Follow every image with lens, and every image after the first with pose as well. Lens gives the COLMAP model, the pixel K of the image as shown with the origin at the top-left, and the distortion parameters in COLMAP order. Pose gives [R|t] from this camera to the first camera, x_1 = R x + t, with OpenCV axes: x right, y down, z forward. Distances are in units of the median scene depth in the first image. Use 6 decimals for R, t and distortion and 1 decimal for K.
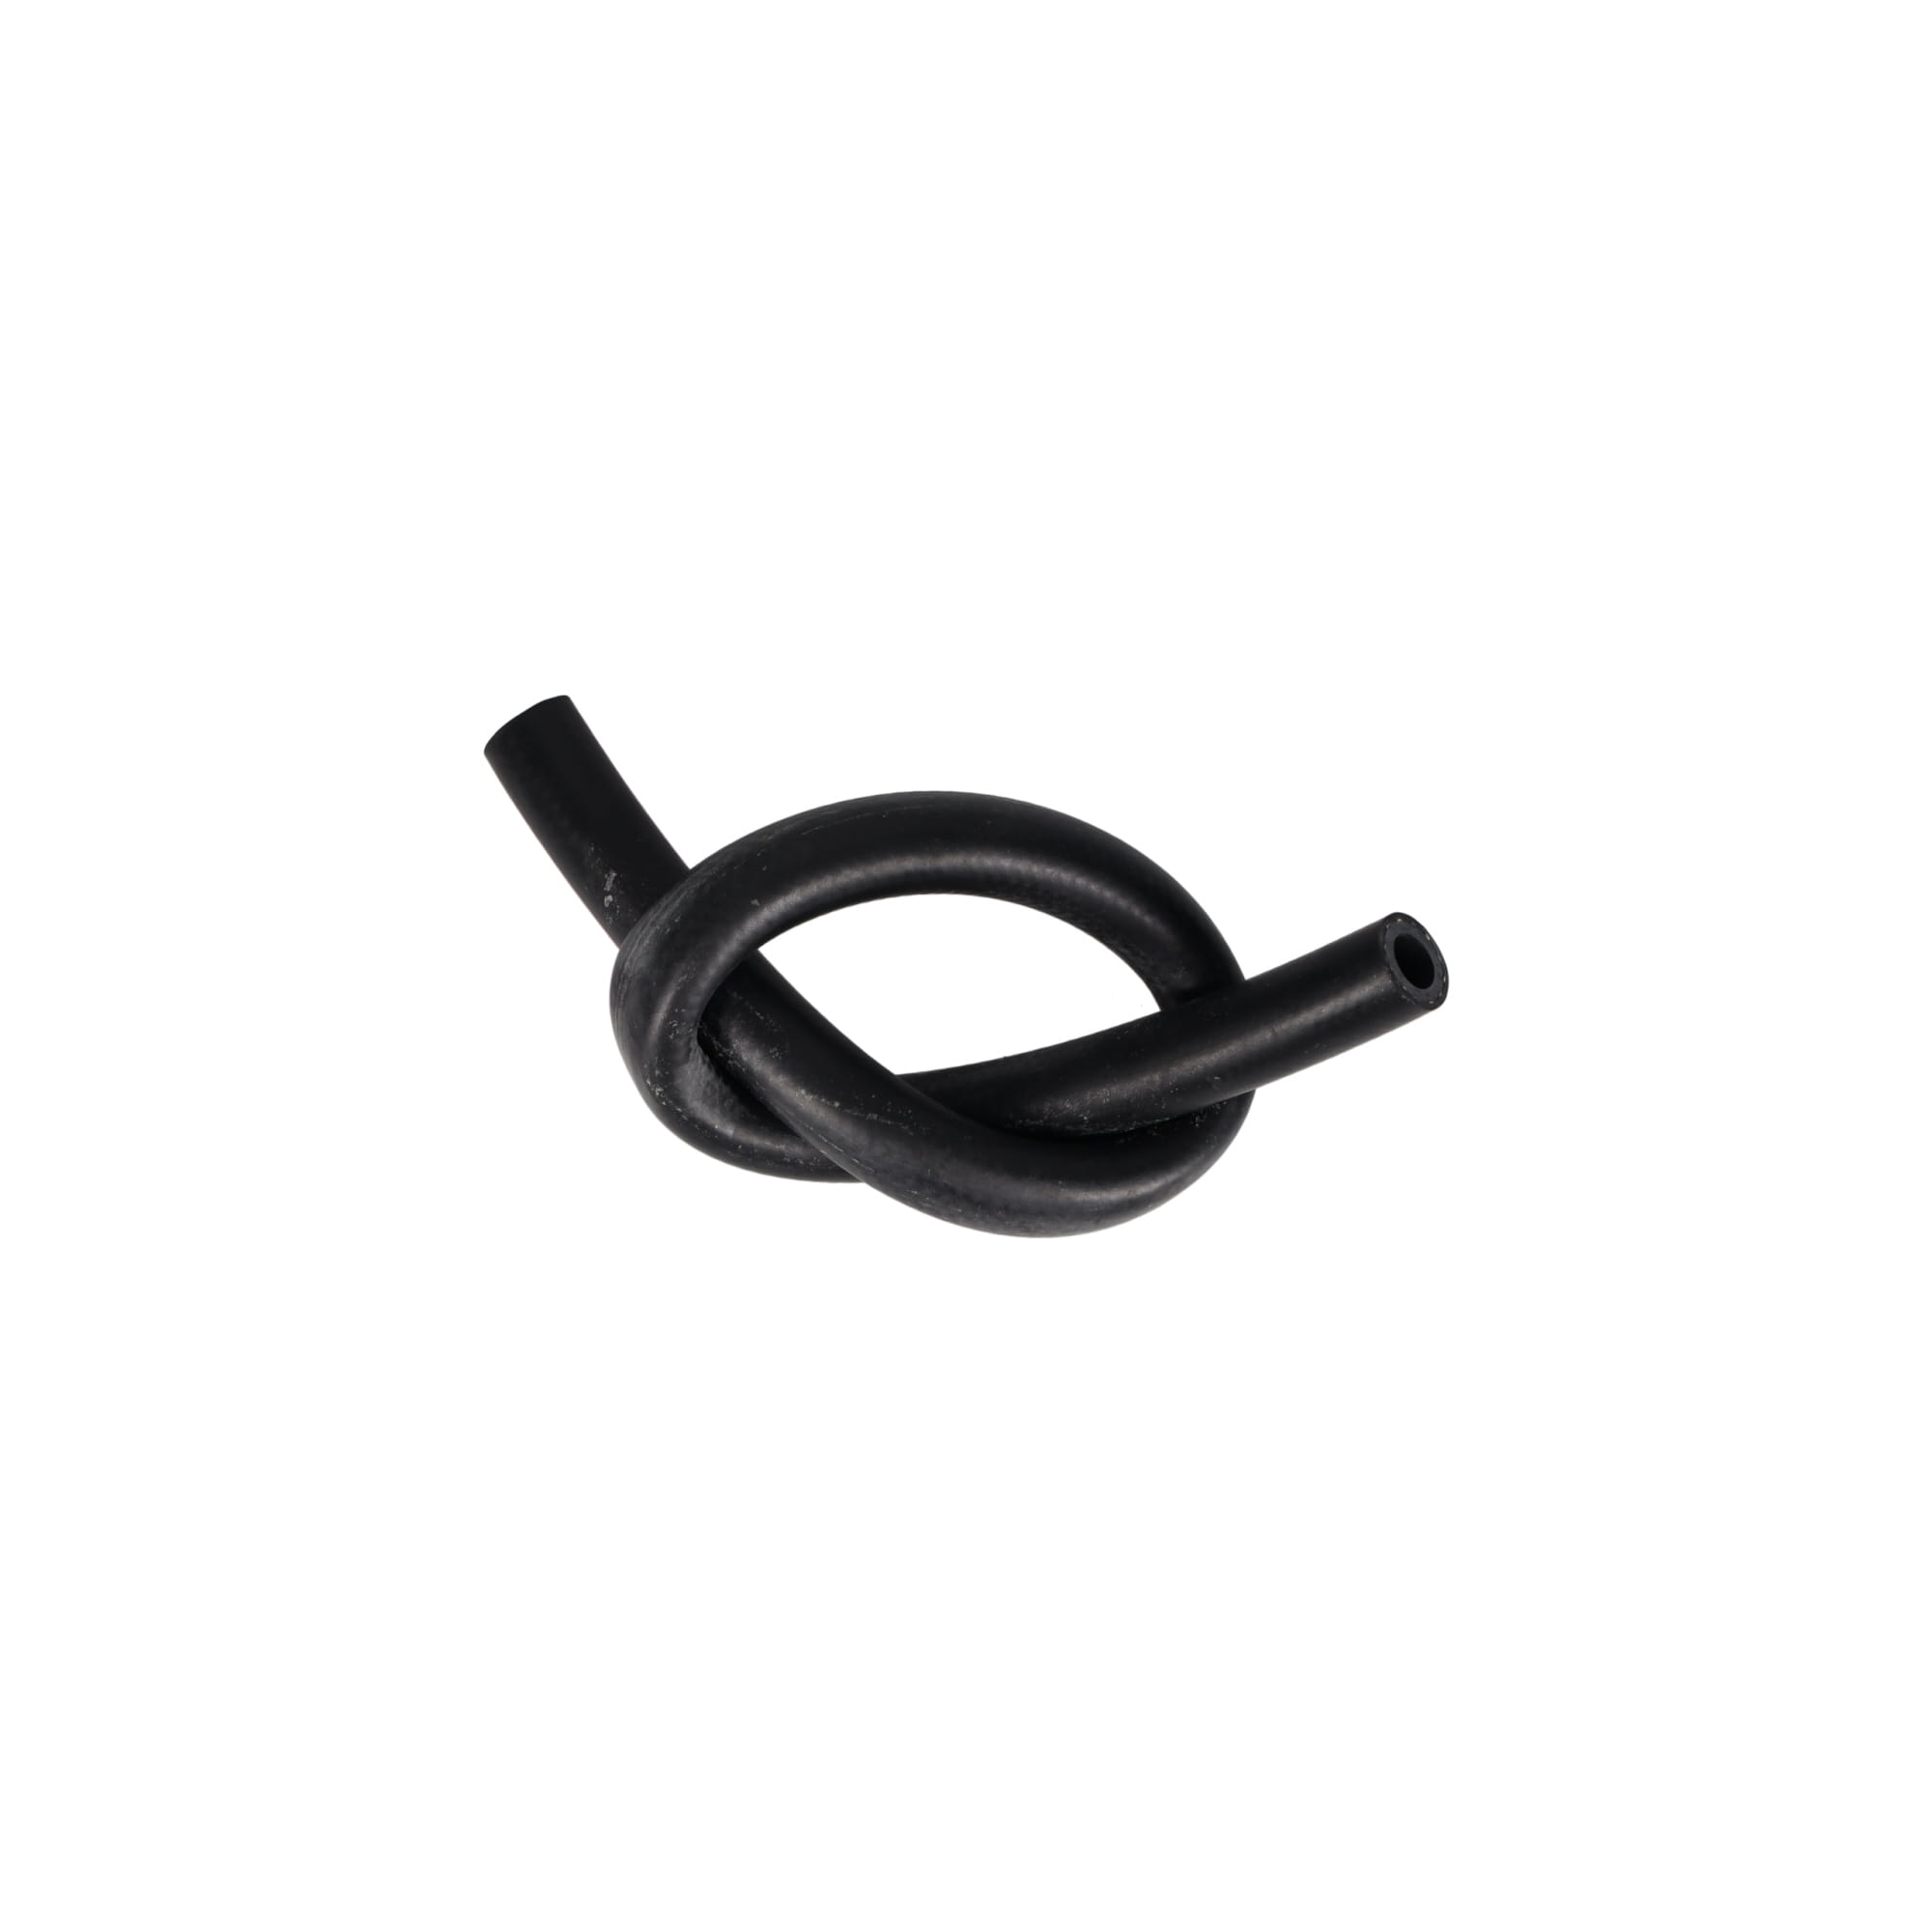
lens RADIAL K [[5495.4, 0, 962.0], [0, 5495.4, 968.1], [0, 0, 1]] dist [0.165742, 0.000000]
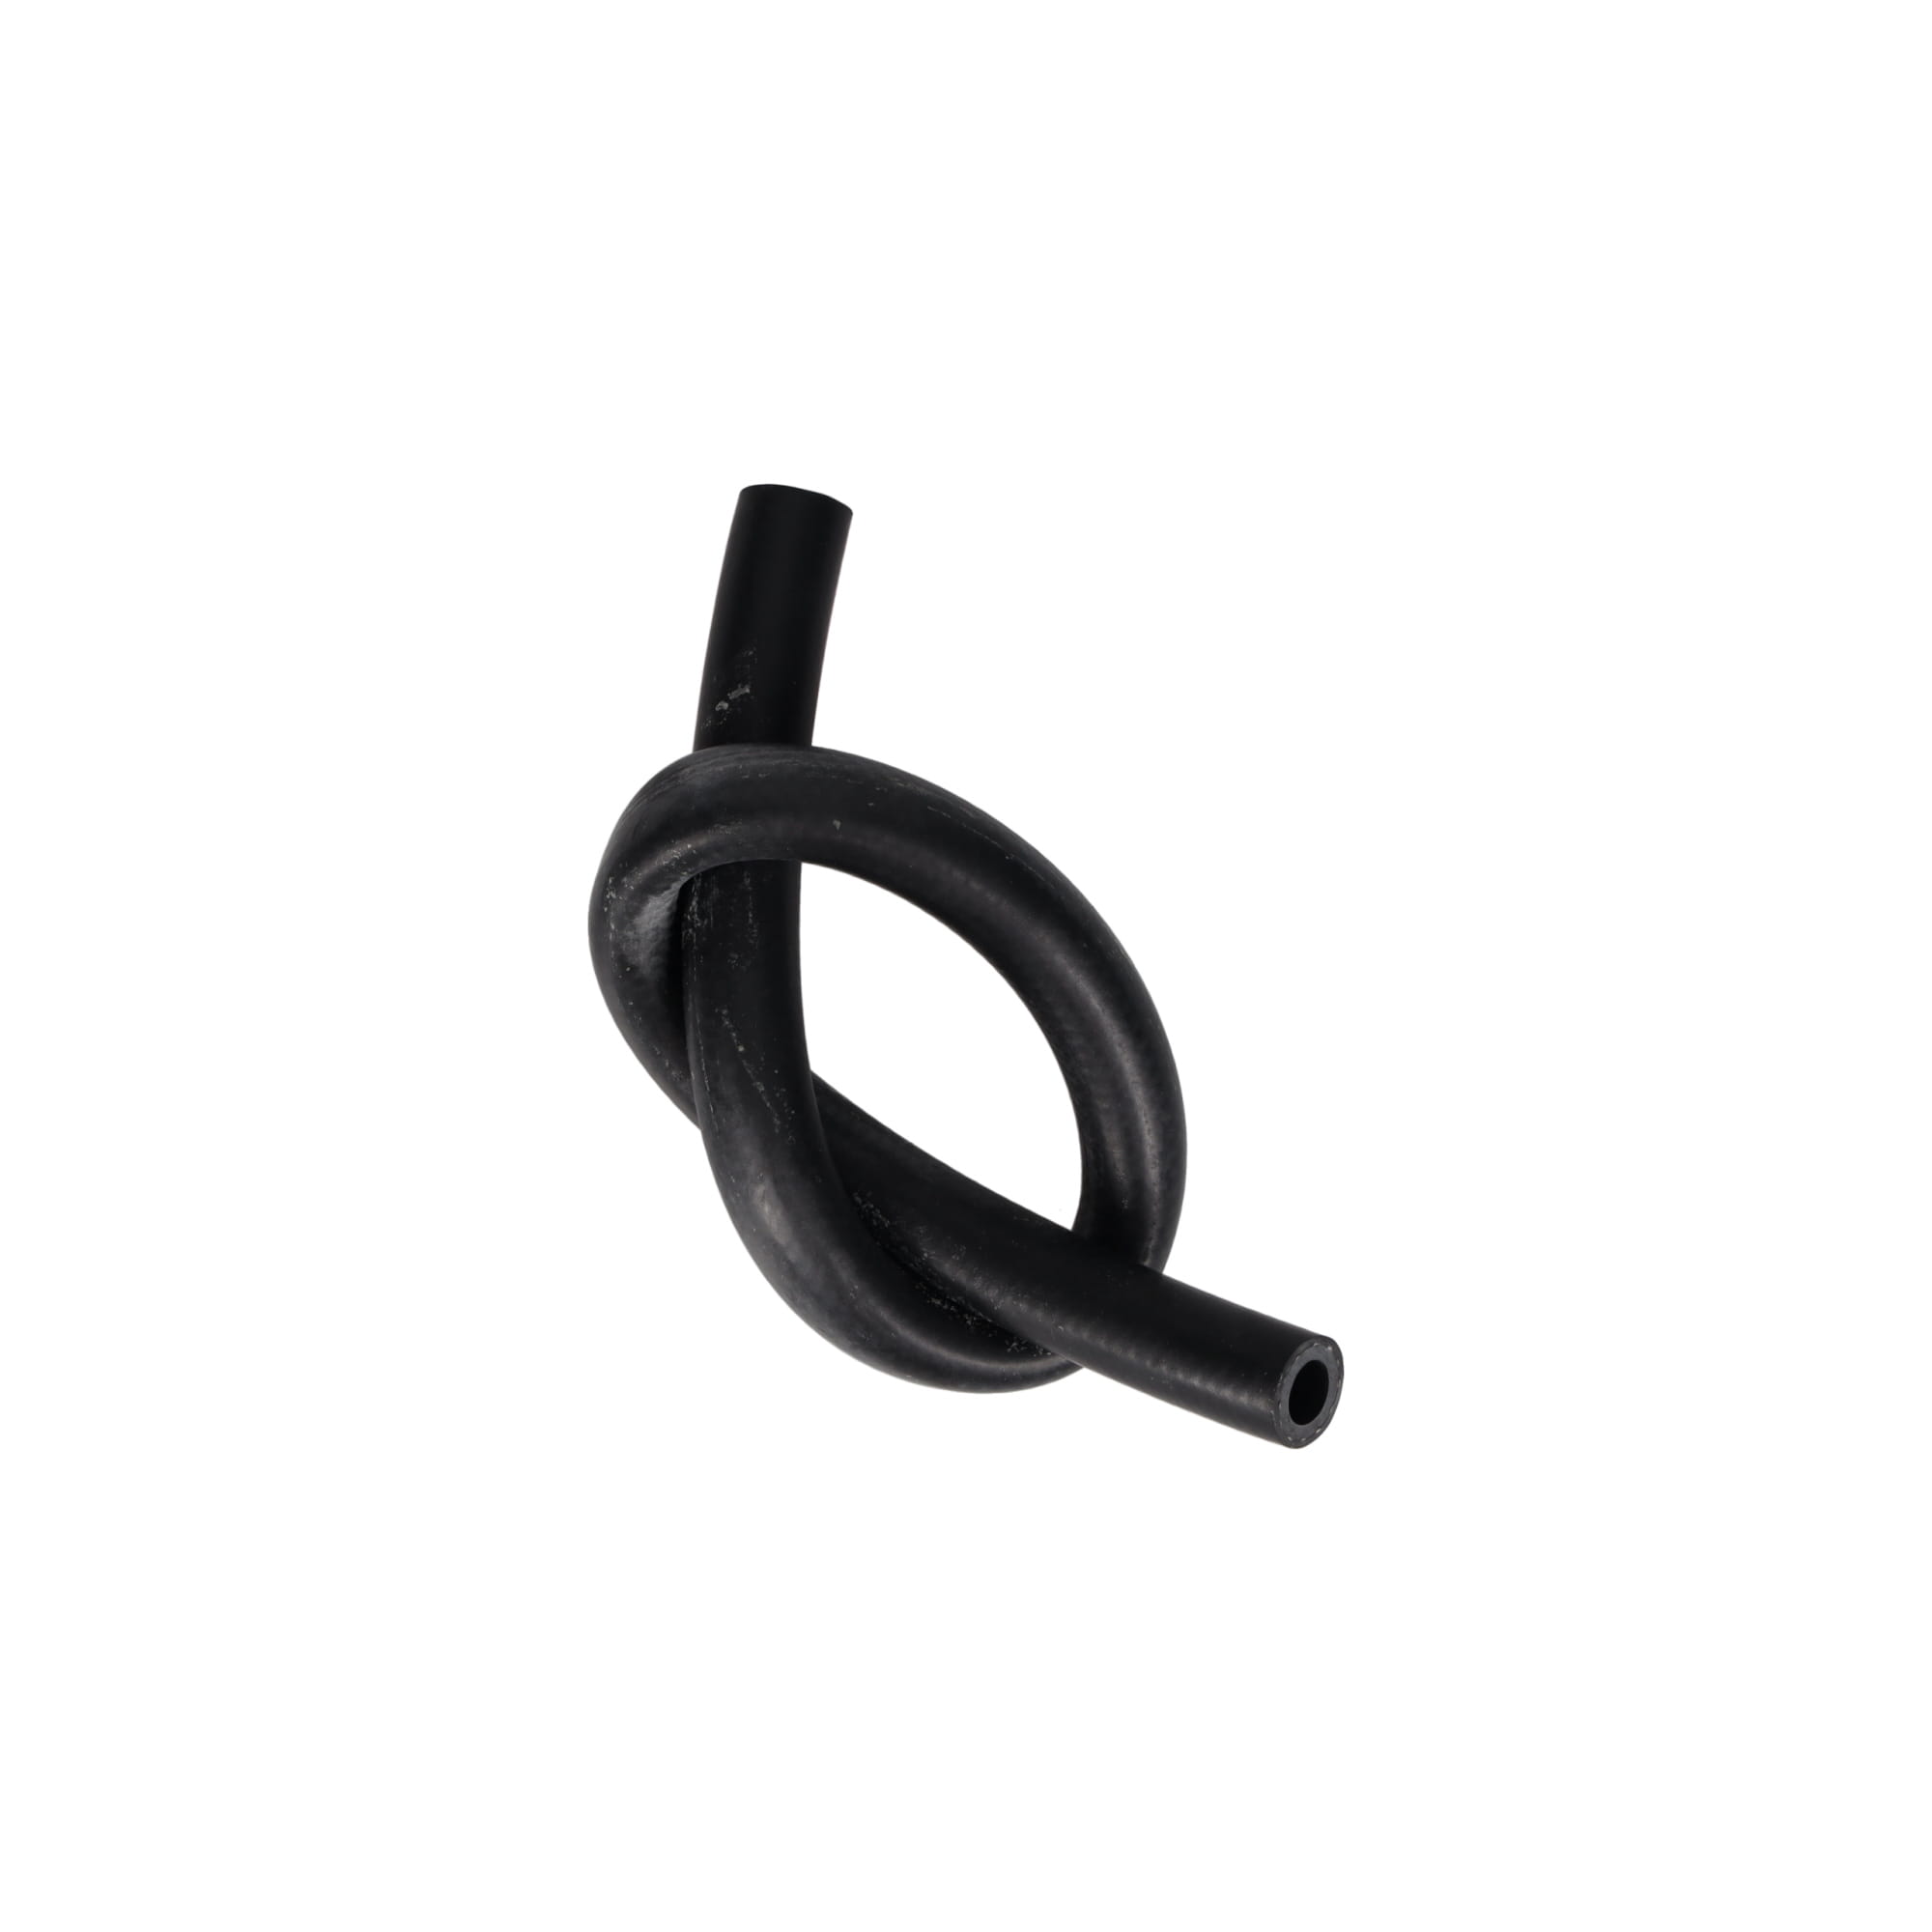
lens RADIAL K [[5495.4, 0, 971.5], [0, 5495.4, 972.9], [0, 0, 1]] dist [0.165742, 0.000000]
pose [[0.704608, 0.709596, 0.000799, -0.005665], [-0.709514, 0.704544, -0.014426, 0.002570], [-0.010799, 0.009598, 0.999896, 0.106005]]
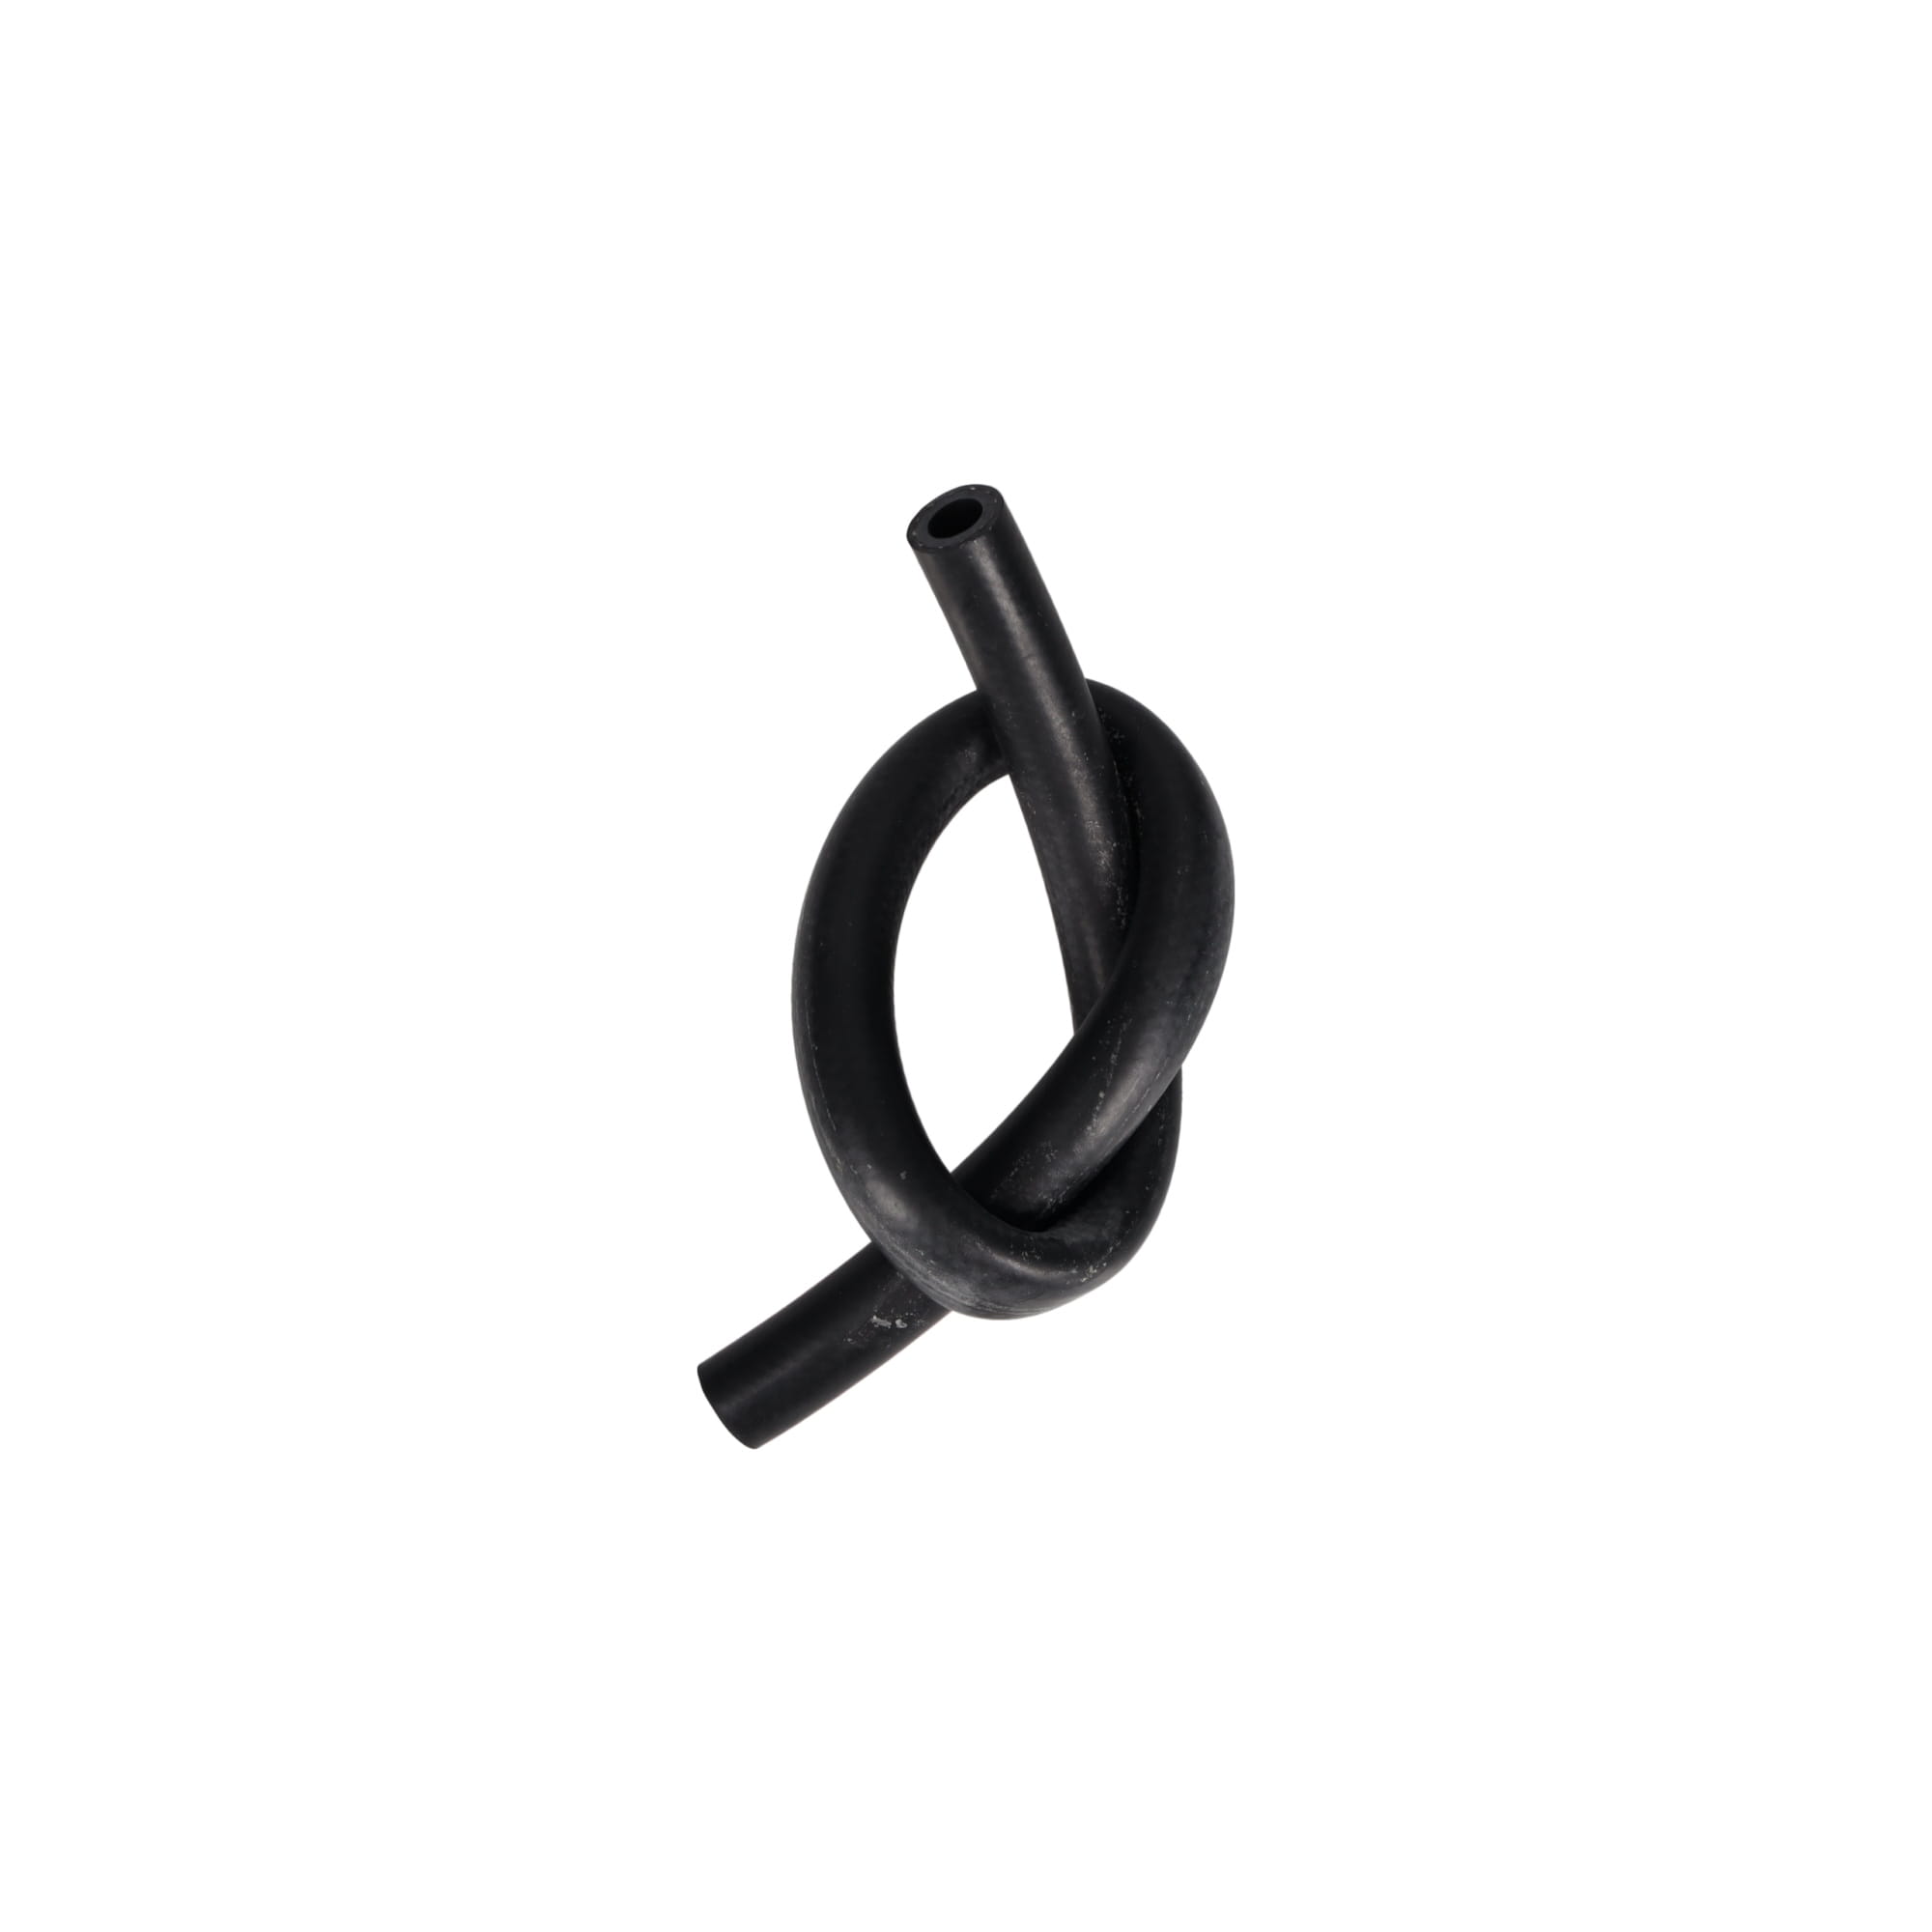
lens RADIAL K [[5495.4, 0, 966.1], [0, 5495.4, 972.5], [0, 0, 1]] dist [0.165742, 0.000000]
pose [[-0.009823, -0.999951, -0.000834, 0.000230], [0.999952, -0.009823, -0.000159, -0.000049], [0.000150, -0.000835, 1.000000, -0.004213]]
